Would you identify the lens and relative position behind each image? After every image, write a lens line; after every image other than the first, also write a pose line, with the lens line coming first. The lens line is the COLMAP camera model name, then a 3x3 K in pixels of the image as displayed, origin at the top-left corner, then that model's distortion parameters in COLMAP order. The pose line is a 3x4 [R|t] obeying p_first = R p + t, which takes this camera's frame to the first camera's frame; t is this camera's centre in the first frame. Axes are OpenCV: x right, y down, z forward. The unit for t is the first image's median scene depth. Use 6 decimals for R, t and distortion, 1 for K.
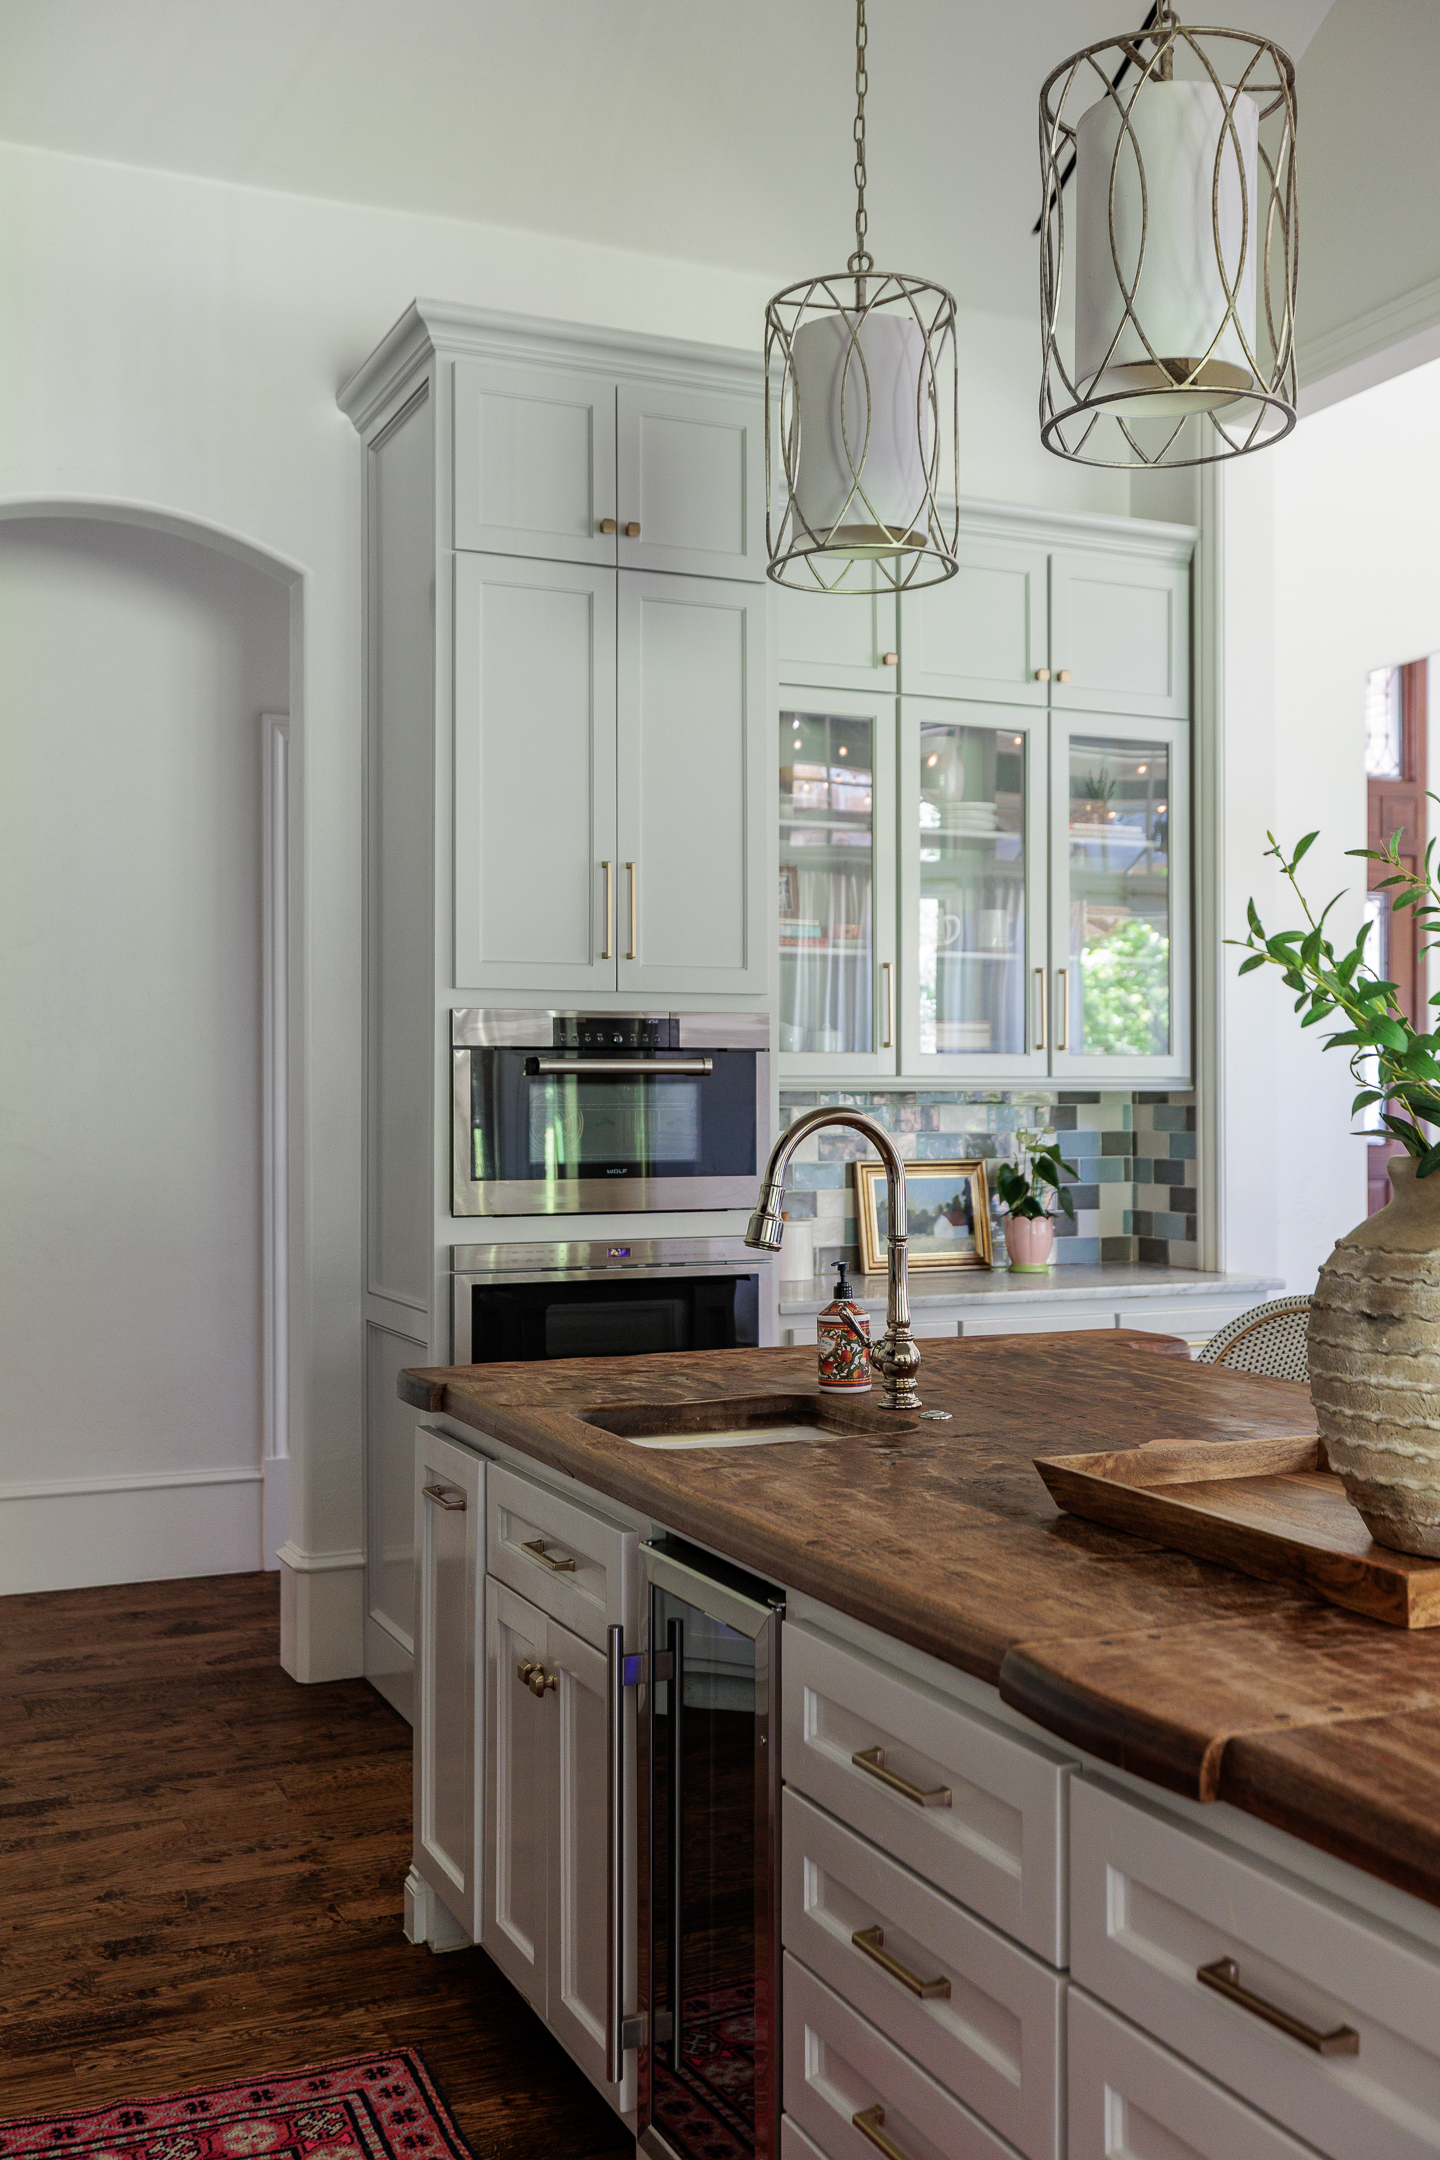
lens RADIAL K [[2115.8, 0, 747.6], [0, 2115.8, 1079.2], [0, 0, 1]] dist [0.004975, 0.004468]
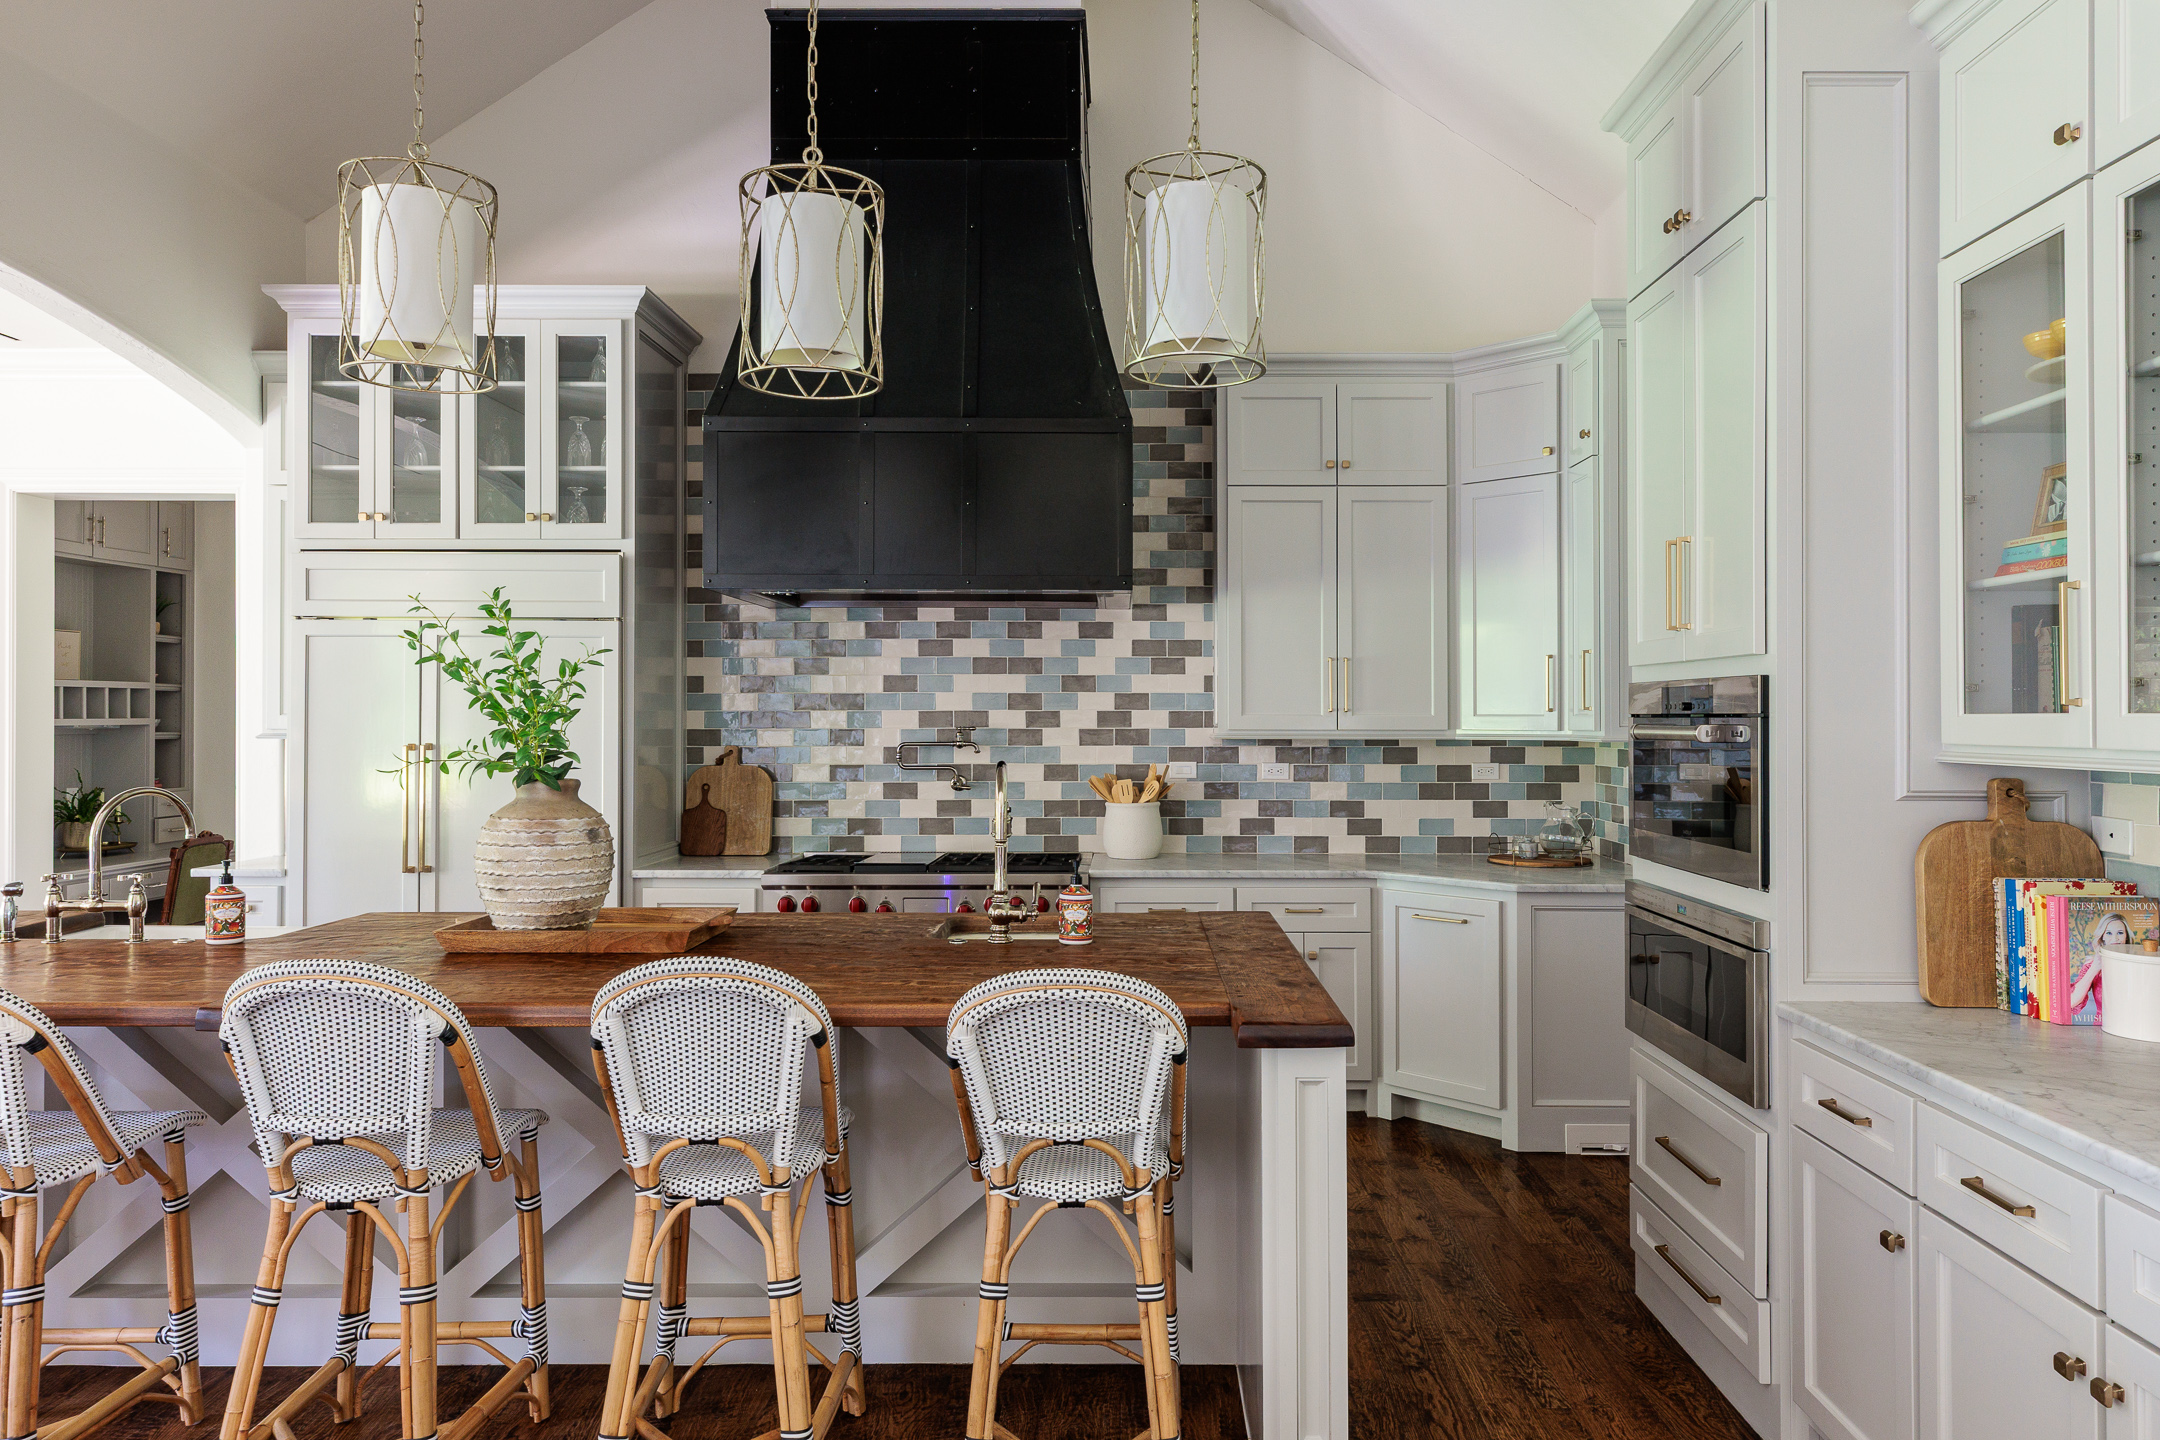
lens RADIAL K [[1411.6, 0, 1111.6], [0, 1411.6, 714.2], [0, 0, 1]] dist [0.010714, -0.000025]
pose [[-0.432574, -0.001548, -0.901597, 0.775148], [0.002399, 0.999993, -0.002868, -0.014933], [0.901595, -0.003404, -0.432567, 1.172474]]
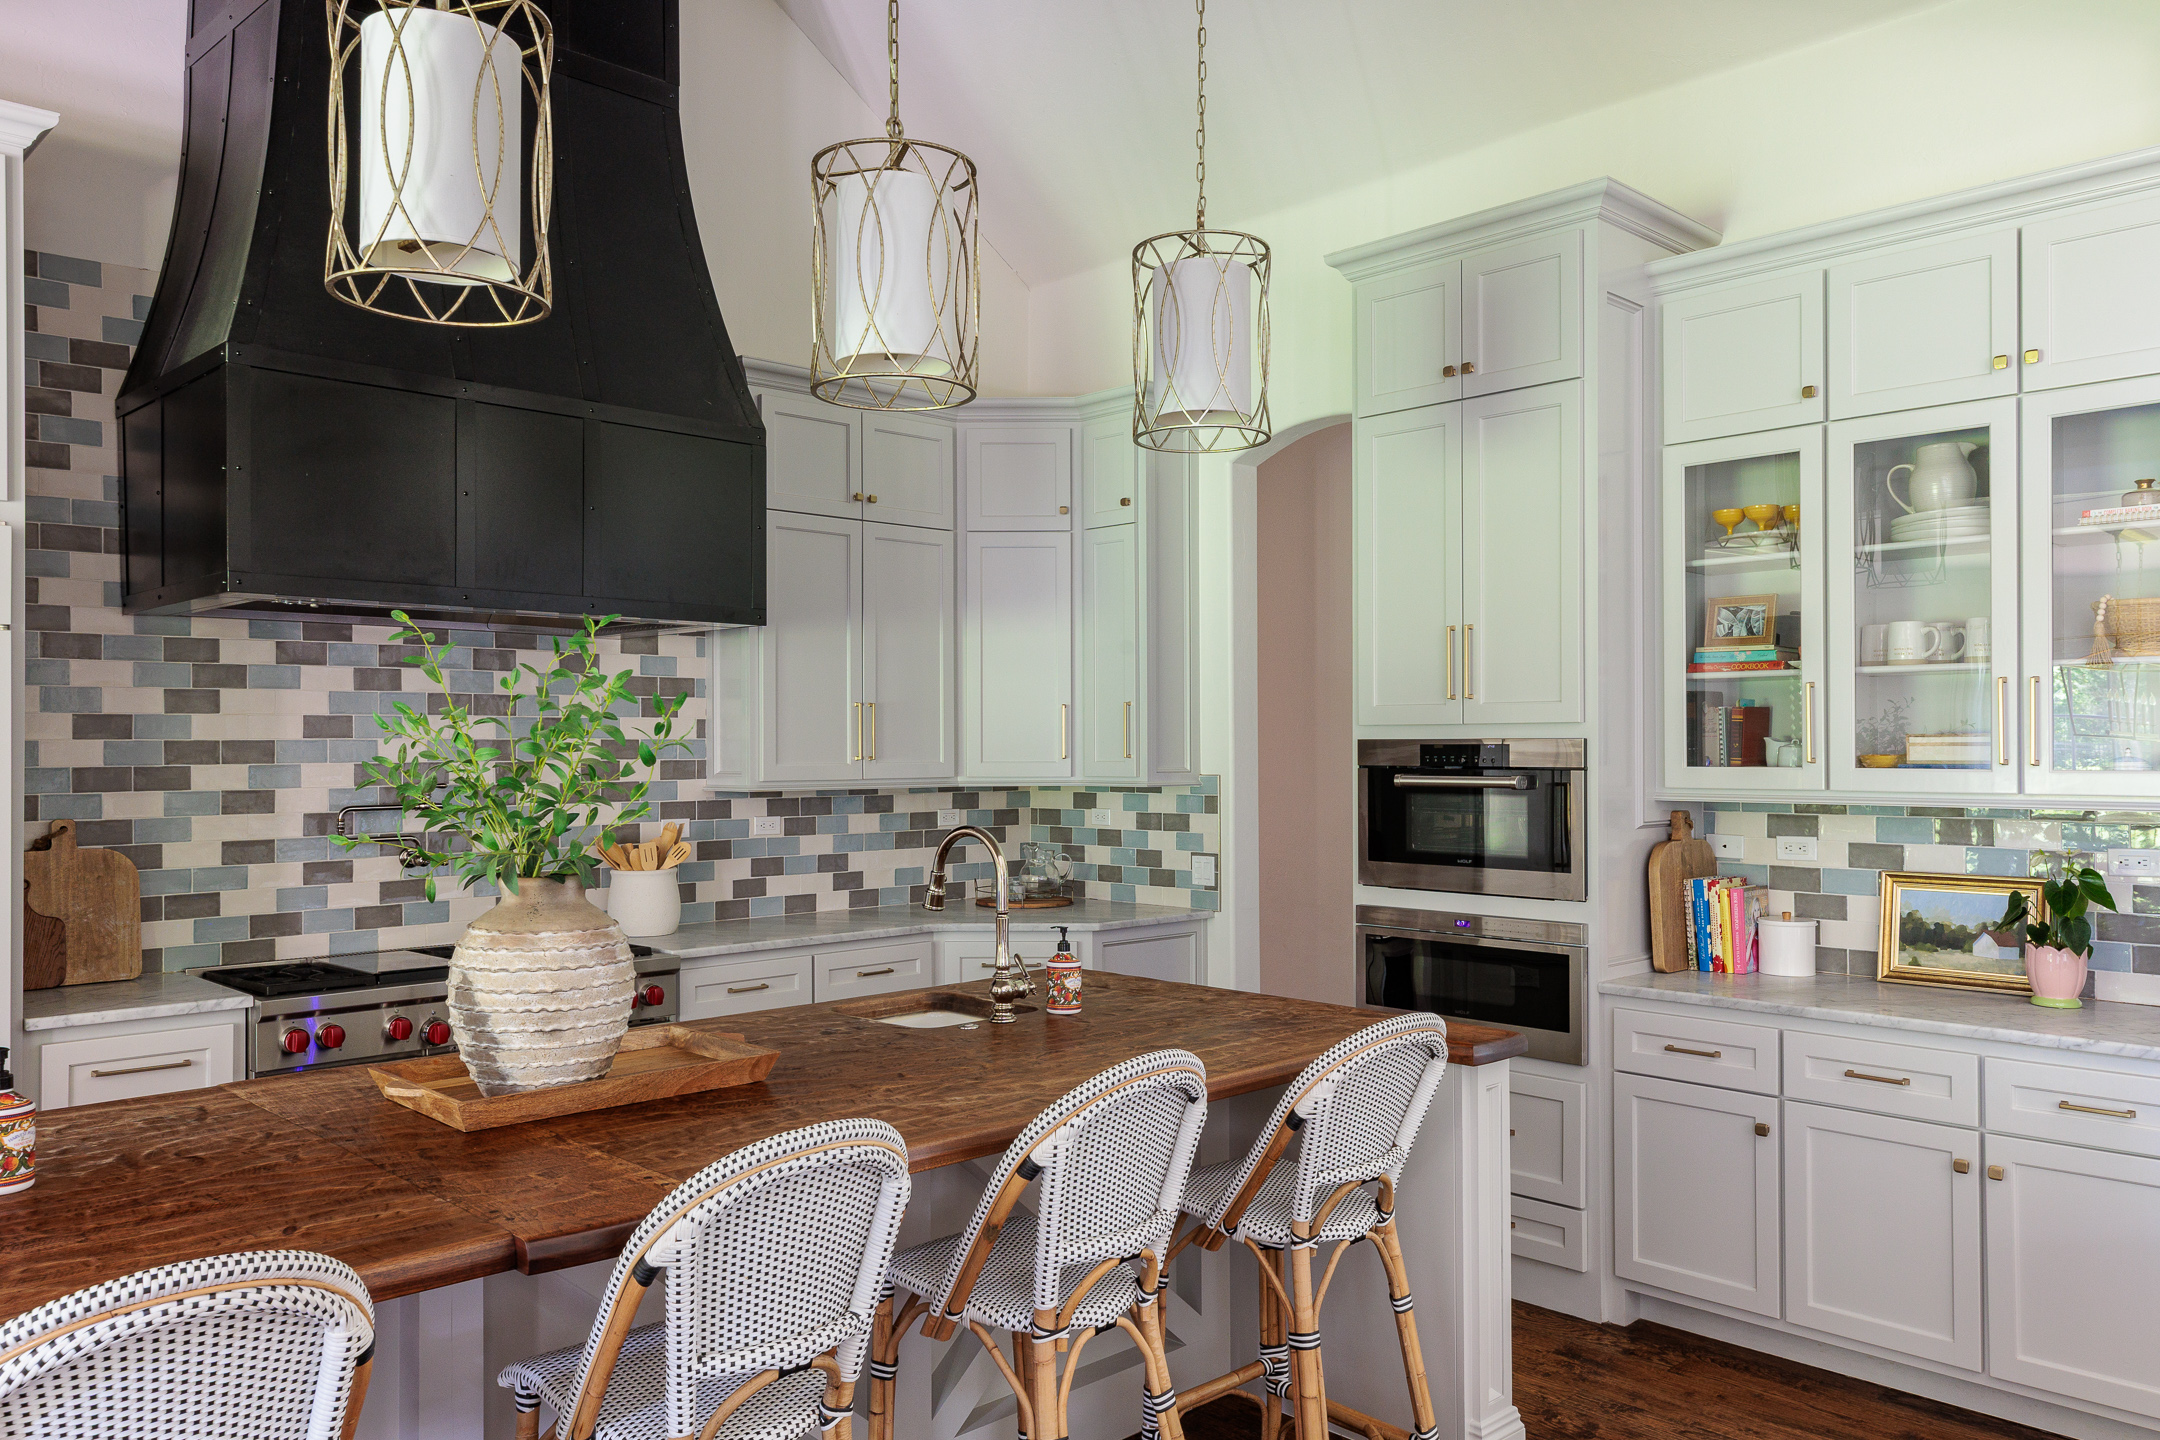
lens RADIAL K [[1597.3, 0, 1085.0], [0, 1597.3, 743.5], [0, 0, 1]] dist [0.015897, 0.002726]
pose [[0.326436, -0.001493, -0.945218, 0.890505], [0.006513, 0.999979, 0.000670, -0.034989], [0.945197, -0.006375, 0.326439, 0.509849]]
